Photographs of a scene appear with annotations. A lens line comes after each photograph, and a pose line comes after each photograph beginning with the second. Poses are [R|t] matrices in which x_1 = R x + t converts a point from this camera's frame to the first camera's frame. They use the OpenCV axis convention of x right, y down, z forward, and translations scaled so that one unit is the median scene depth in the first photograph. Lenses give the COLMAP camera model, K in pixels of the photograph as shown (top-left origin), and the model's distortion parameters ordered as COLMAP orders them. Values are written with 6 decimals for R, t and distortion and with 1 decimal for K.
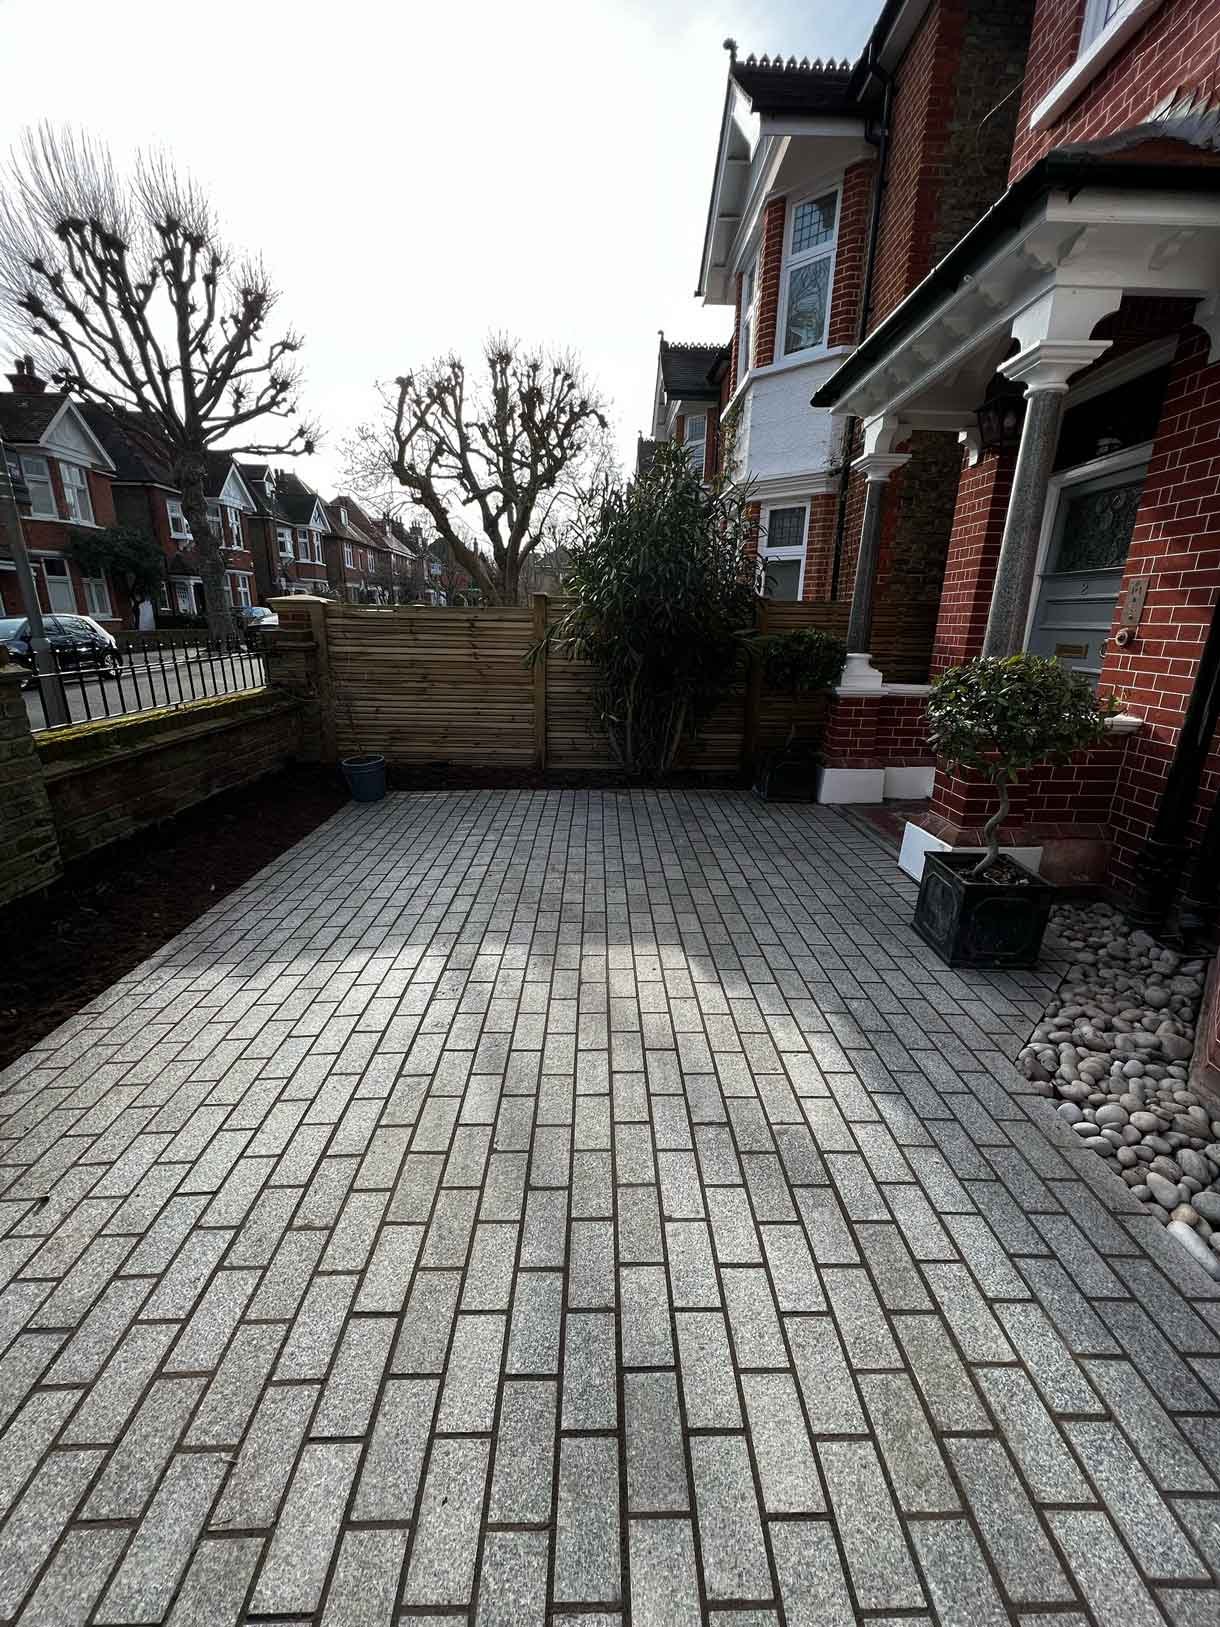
lens RADIAL K [[647.9, 0, 609.9], [0, 647.9, 817.7], [0, 0, 1]] dist [-0.003118, 0.000501]
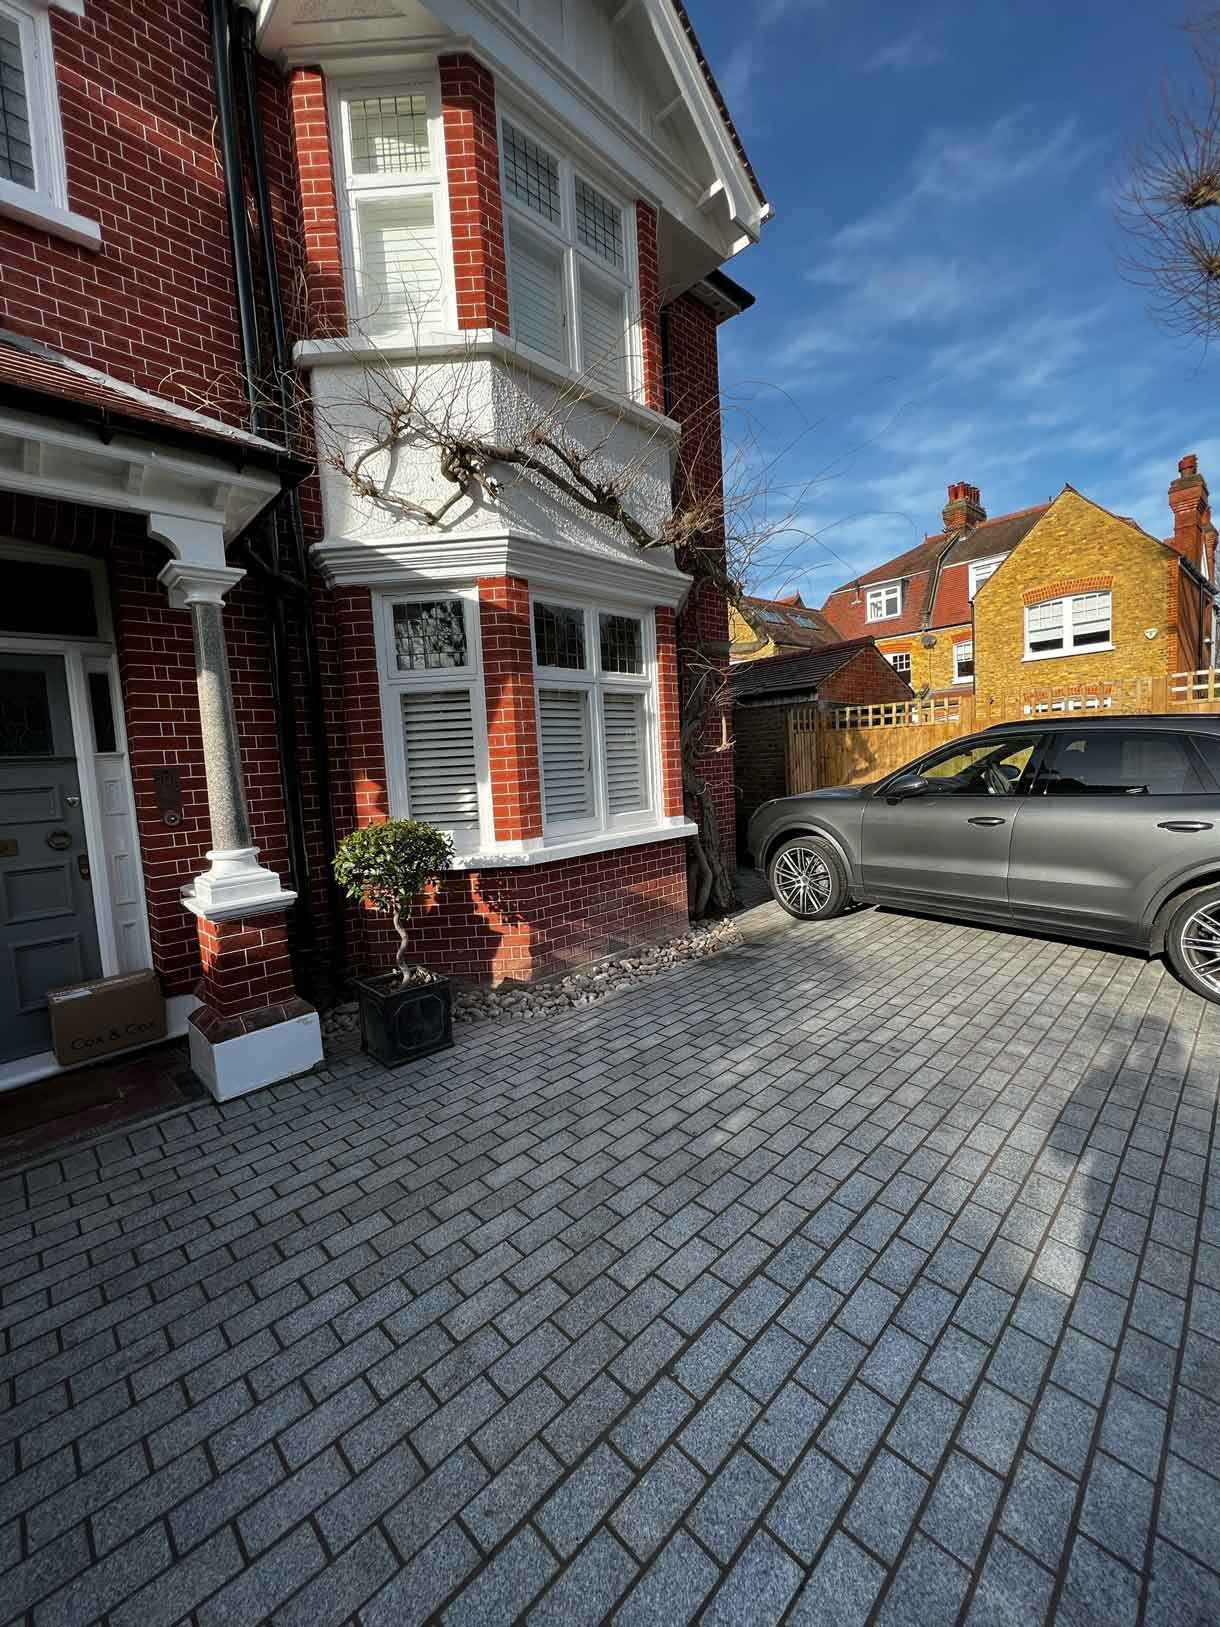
lens RADIAL K [[647.9, 0, 606.7], [0, 647.9, 818.6], [0, 0, 1]] dist [-0.003118, 0.000501]
pose [[-0.685485, -0.042884, 0.726823, -0.286249], [0.254772, 0.921025, 0.294624, -0.231463], [-0.682057, 0.387135, -0.620423, 0.658668]]
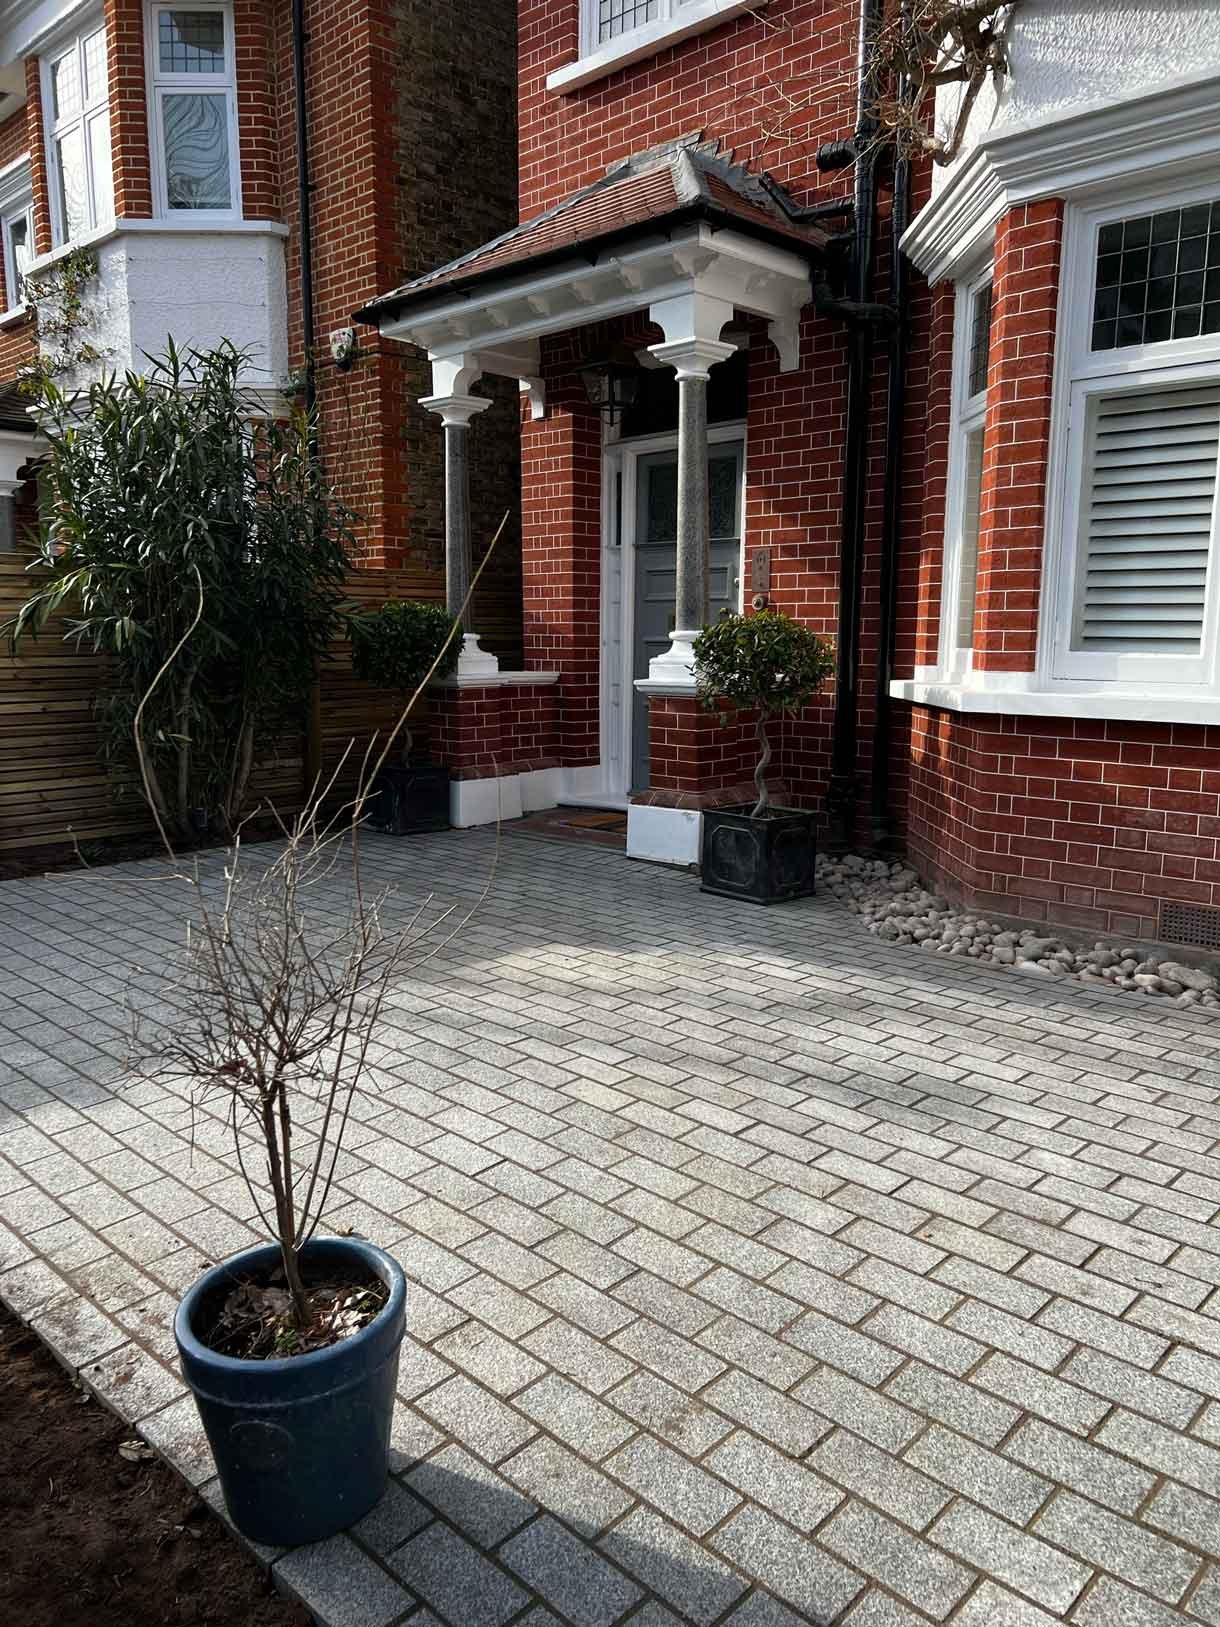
lens RADIAL K [[1212.7, 0, 614.7], [0, 1212.7, 819.9], [0, 0, 1]] dist [0.065940, -0.081943]
pose [[0.709712, -0.126171, 0.693102, -0.451758], [0.215707, 0.975498, -0.043299, 0.059386], [-0.670656, 0.180237, 0.719538, -0.121505]]
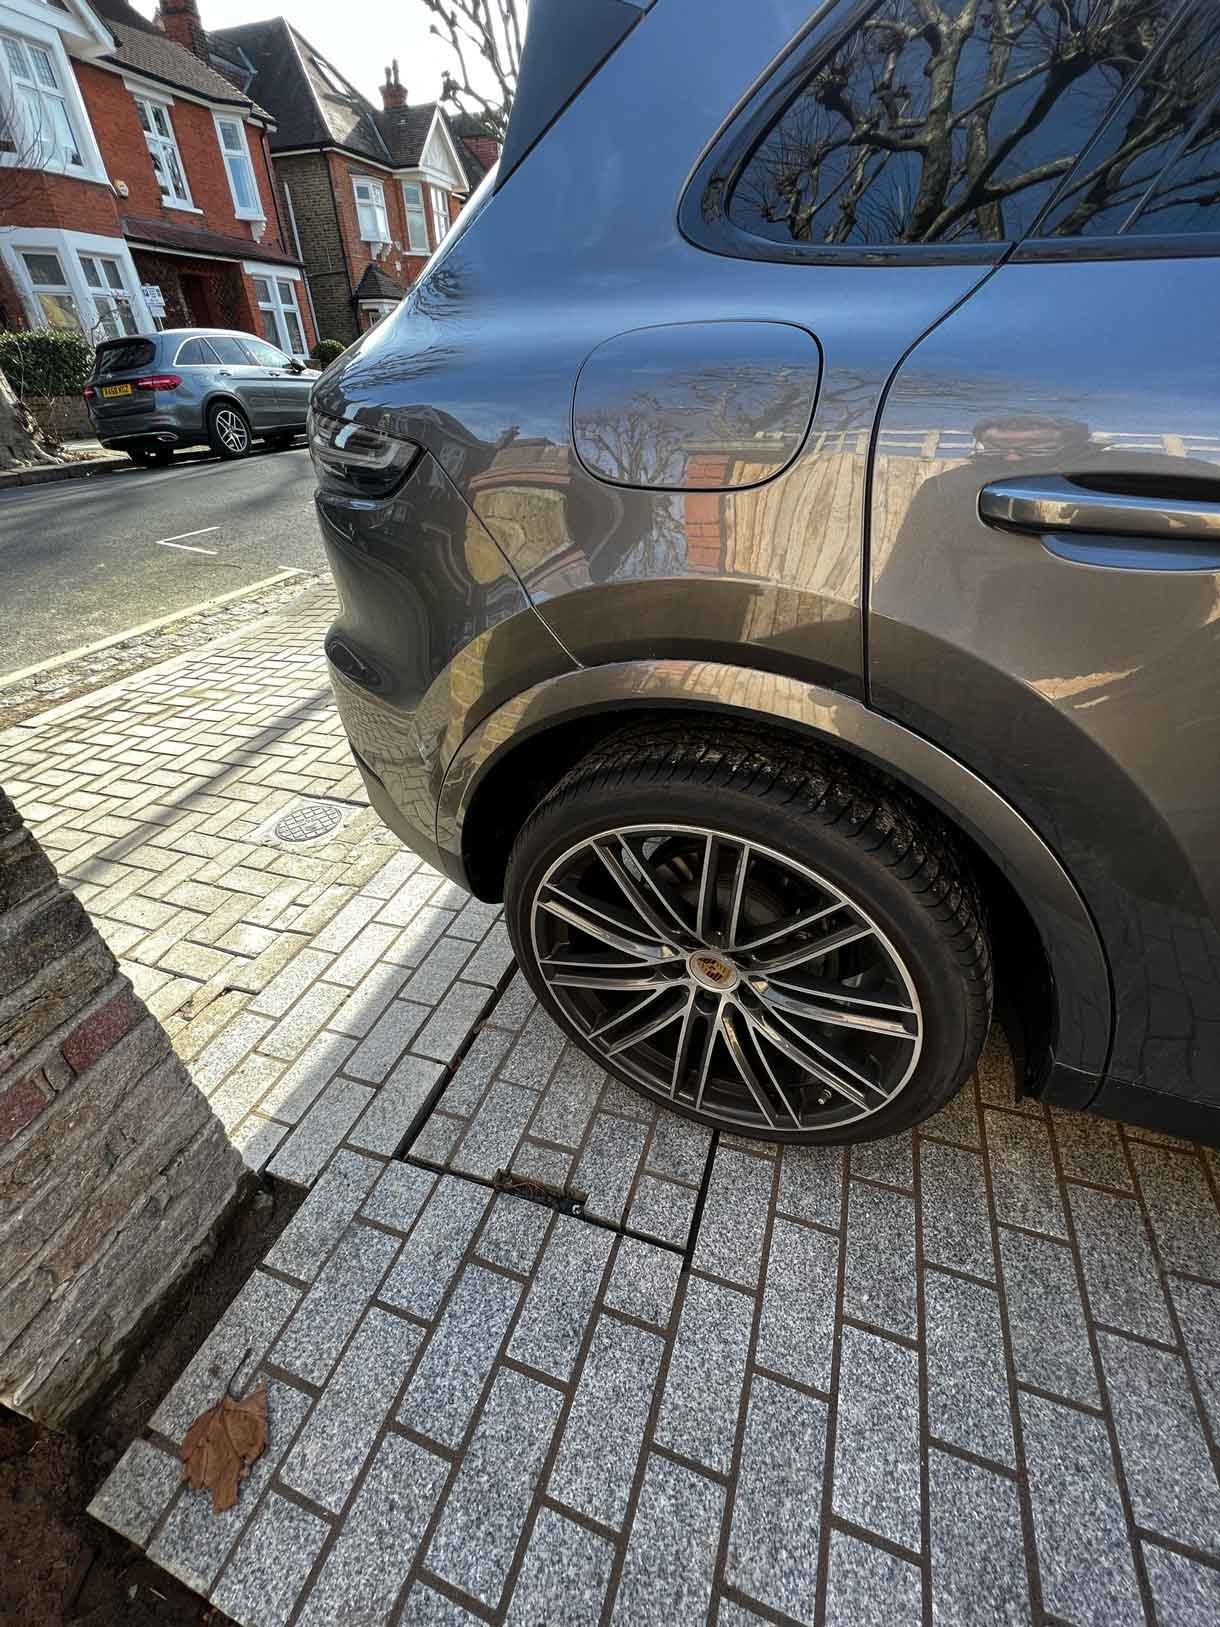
lens RADIAL K [[647.9, 0, 614.0], [0, 647.9, 811.3], [0, 0, 1]] dist [-0.003118, 0.000501]
pose [[0.939506, 0.174183, -0.294938, -0.289763], [-0.074566, 0.944405, 0.320216, 0.210620], [0.334317, -0.278853, 0.900263, -0.531430]]
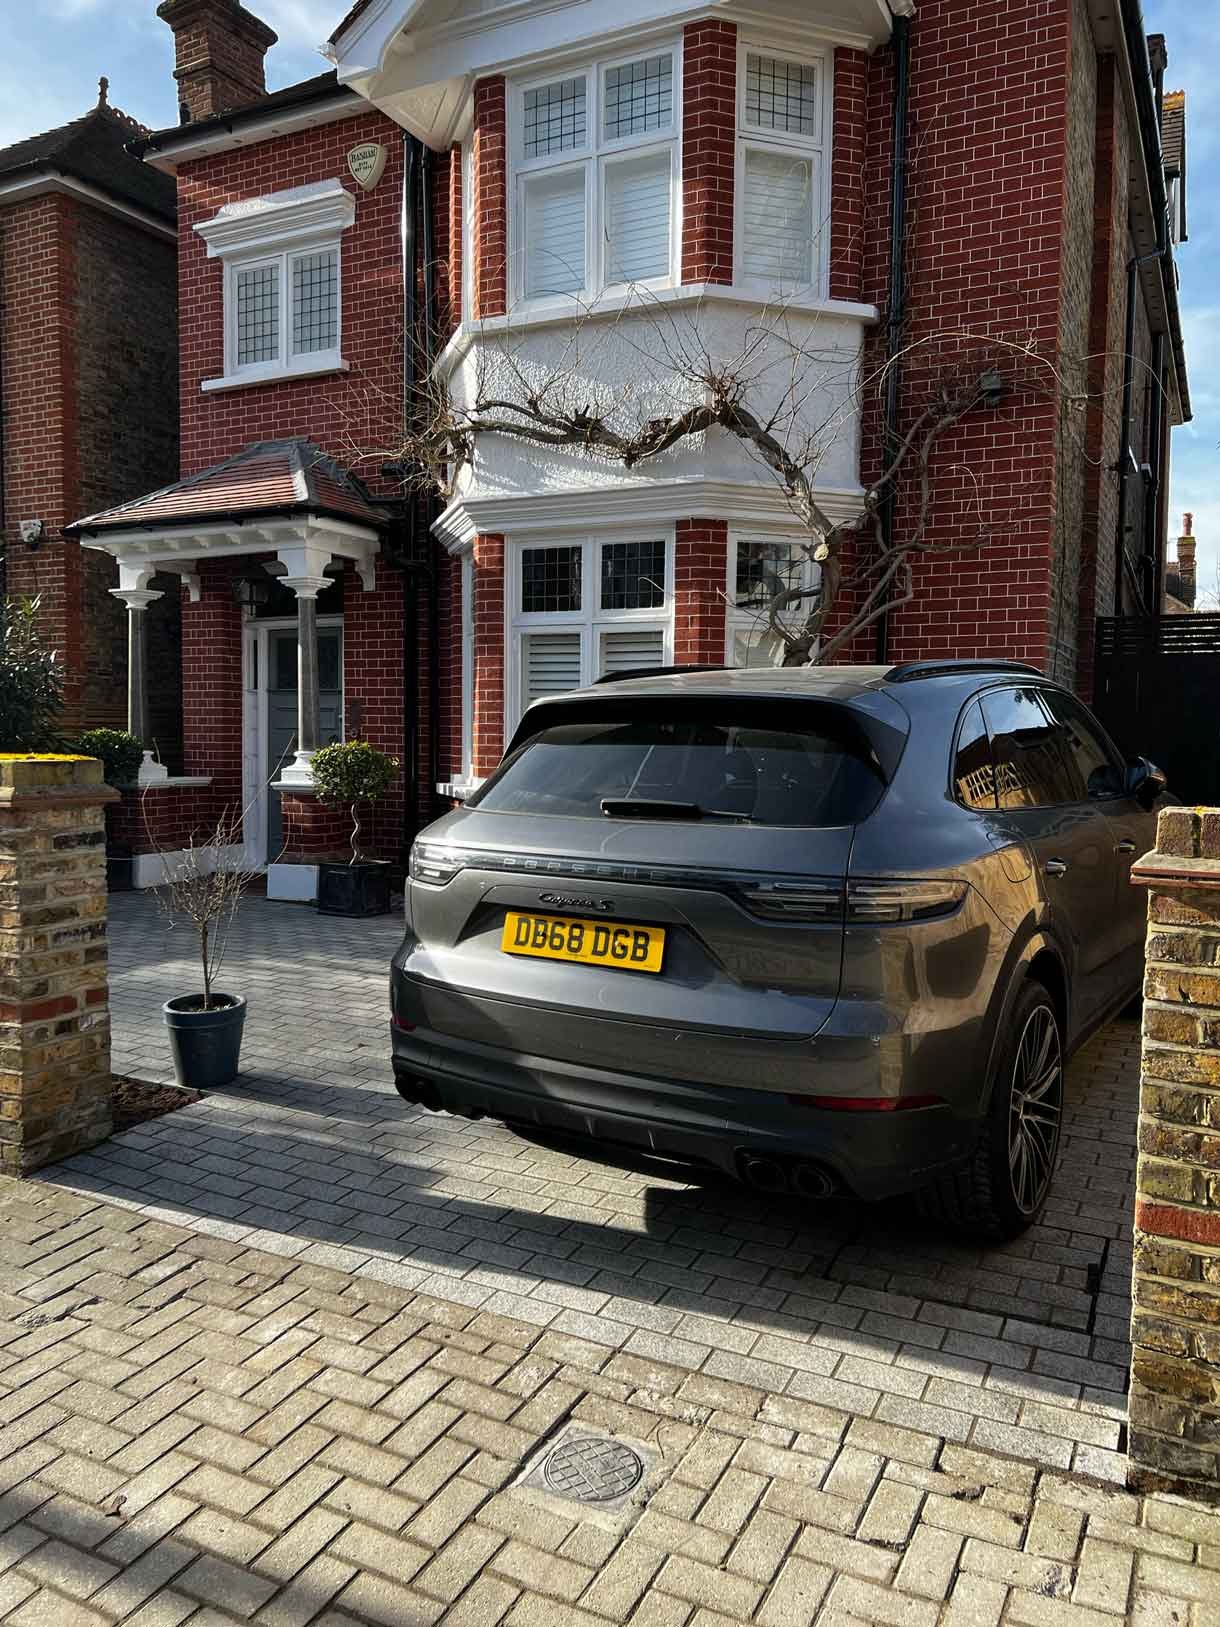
lens RADIAL K [[1212.7, 0, 609.8], [0, 1212.7, 812.5], [0, 0, 1]] dist [0.065940, -0.081943]
pose [[0.468791, -0.067922, 0.880694, -0.914425], [0.253787, 0.965357, -0.060638, 0.149986], [-0.846065, 0.251936, 0.469789, -0.531015]]
